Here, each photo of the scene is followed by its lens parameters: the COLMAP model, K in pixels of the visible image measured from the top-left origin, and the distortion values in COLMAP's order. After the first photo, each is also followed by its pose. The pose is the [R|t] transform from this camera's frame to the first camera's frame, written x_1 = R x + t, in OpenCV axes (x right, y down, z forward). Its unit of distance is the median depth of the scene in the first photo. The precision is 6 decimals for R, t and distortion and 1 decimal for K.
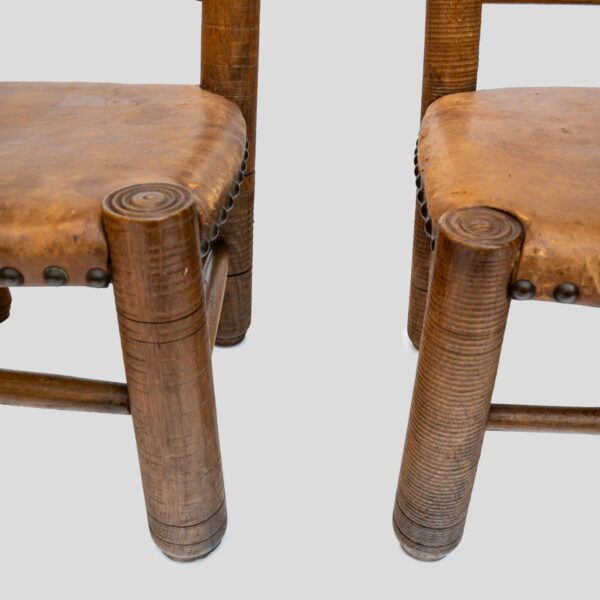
lens RADIAL K [[614.9, 0, 300.1], [0, 614.9, 303.0], [0, 0, 1]] dist [-0.051981, 0.000000]
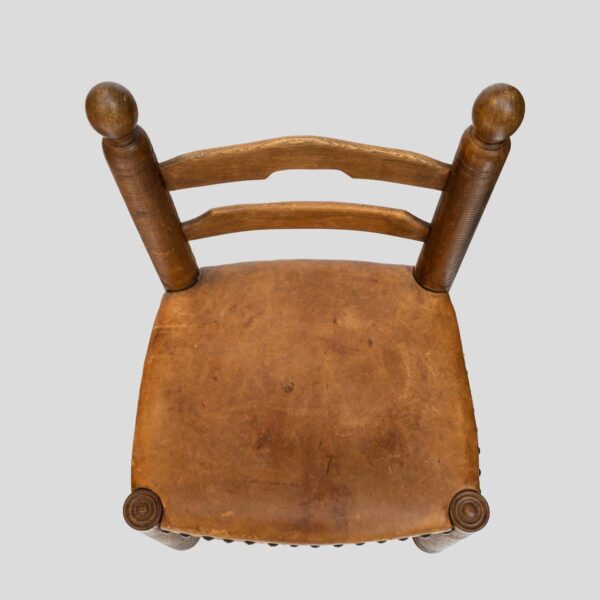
lens RADIAL K [[741.3, 0, 297.9], [0, 741.3, 302.1], [0, 0, 1]] dist [-0.069966, 0.000000]
pose [[0.997835, -0.062713, 0.019800, 0.516609], [0.042198, 0.841478, 0.538641, -1.287961], [-0.050441, -0.536640, 0.842302, -0.467245]]
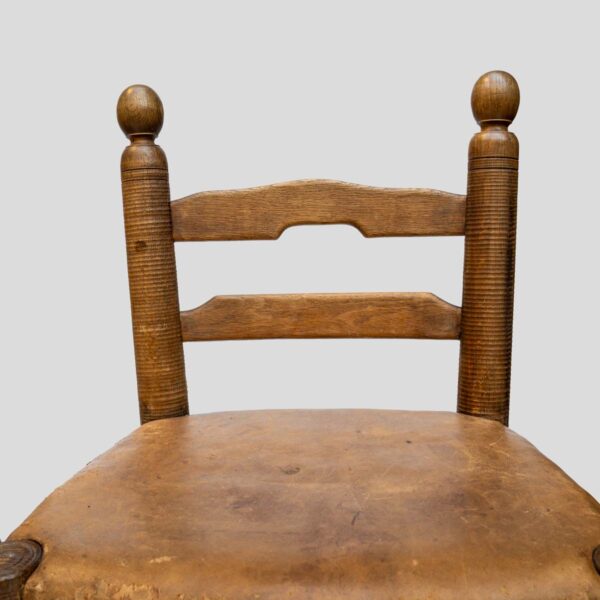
lens RADIAL K [[645.6, 0, 298.1], [0, 645.6, 306.7], [0, 0, 1]] dist [-0.056633, 0.000000]
pose [[0.999723, -0.017274, 0.015975, 0.515573], [0.022524, 0.898927, -0.437519, -0.016452], [-0.006803, 0.437758, 0.899067, -0.135977]]
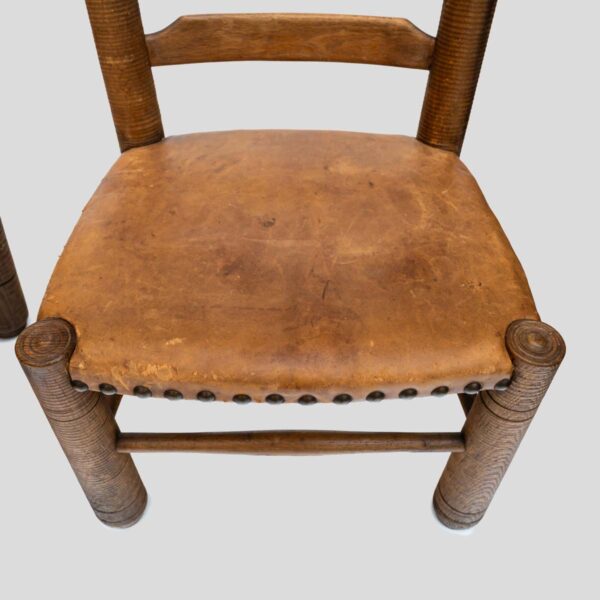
lens RADIAL K [[614.9, 0, 297.9], [0, 614.9, 298.8], [0, 0, 1]] dist [-0.051981, 0.000000]
pose [[0.996230, -0.044642, 0.074384, 0.482480], [0.029081, 0.979674, 0.198477, -0.299282], [-0.081732, -0.195566, 0.977279, -0.222791]]
